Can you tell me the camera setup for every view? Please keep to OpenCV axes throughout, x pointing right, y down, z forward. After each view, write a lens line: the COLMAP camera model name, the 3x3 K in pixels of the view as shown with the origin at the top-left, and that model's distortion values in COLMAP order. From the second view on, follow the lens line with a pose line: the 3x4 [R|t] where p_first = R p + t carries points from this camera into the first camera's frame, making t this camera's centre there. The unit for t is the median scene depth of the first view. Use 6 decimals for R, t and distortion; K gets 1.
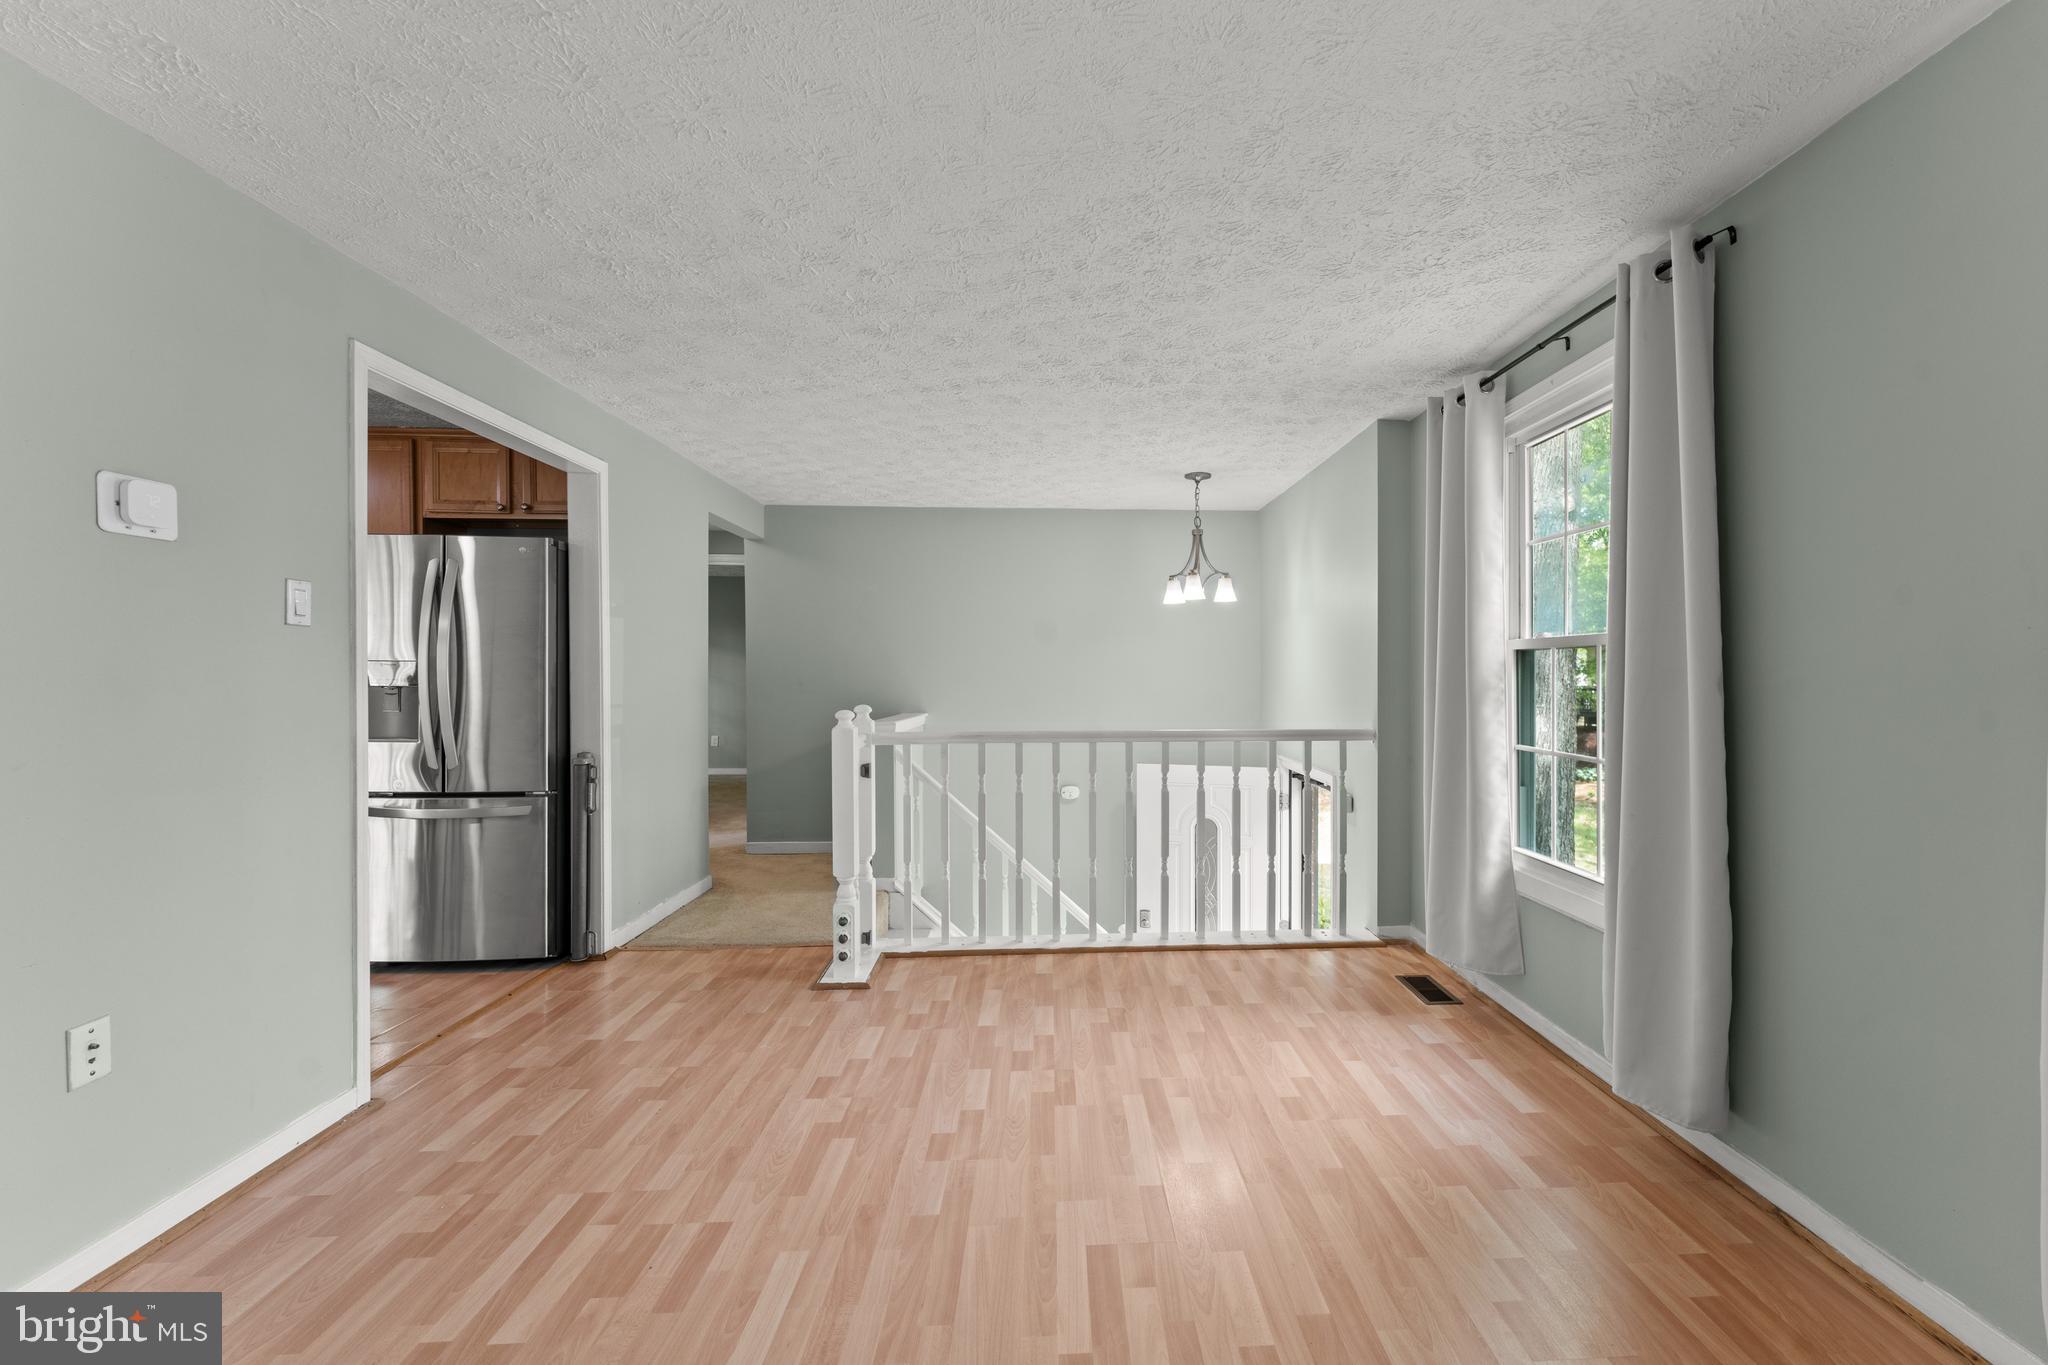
lens RADIAL K [[888.5, 0, 1024.0], [0, 888.5, 682.5], [0, 0, 1]] dist [0.001324, 0.000180]
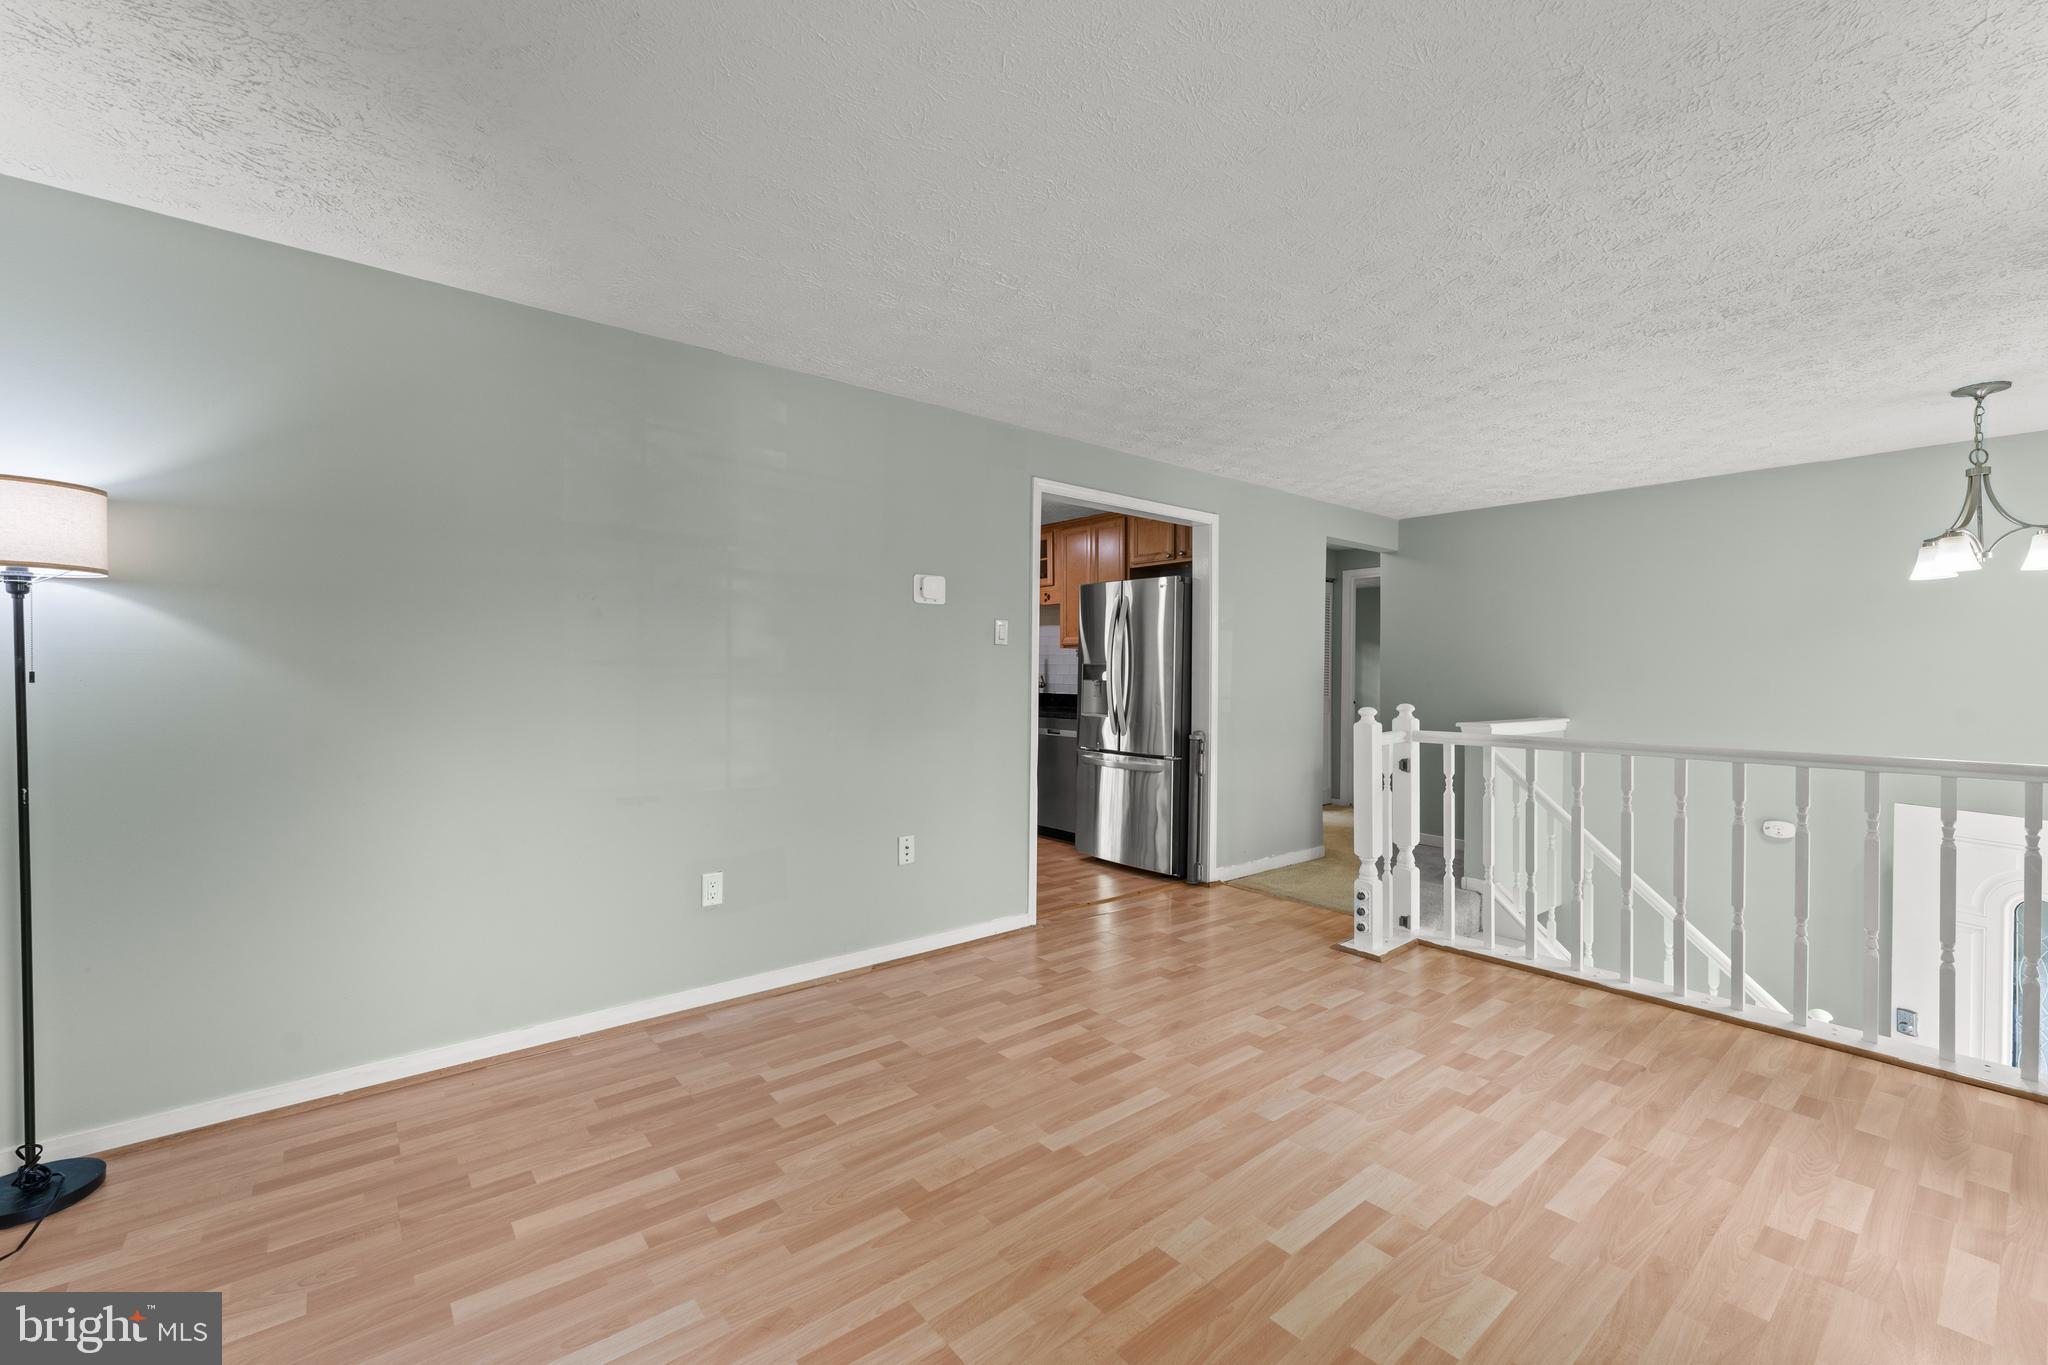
lens RADIAL K [[850.2, 0, 1019.7], [0, 850.2, 679.8], [0, 0, 1]] dist [0.003104, 0.000287]
pose [[0.576056, 0.012152, -0.817320, 0.410903], [-0.015450, 0.999873, 0.003977, -0.000751], [0.817264, 0.010337, 0.576170, 0.028812]]
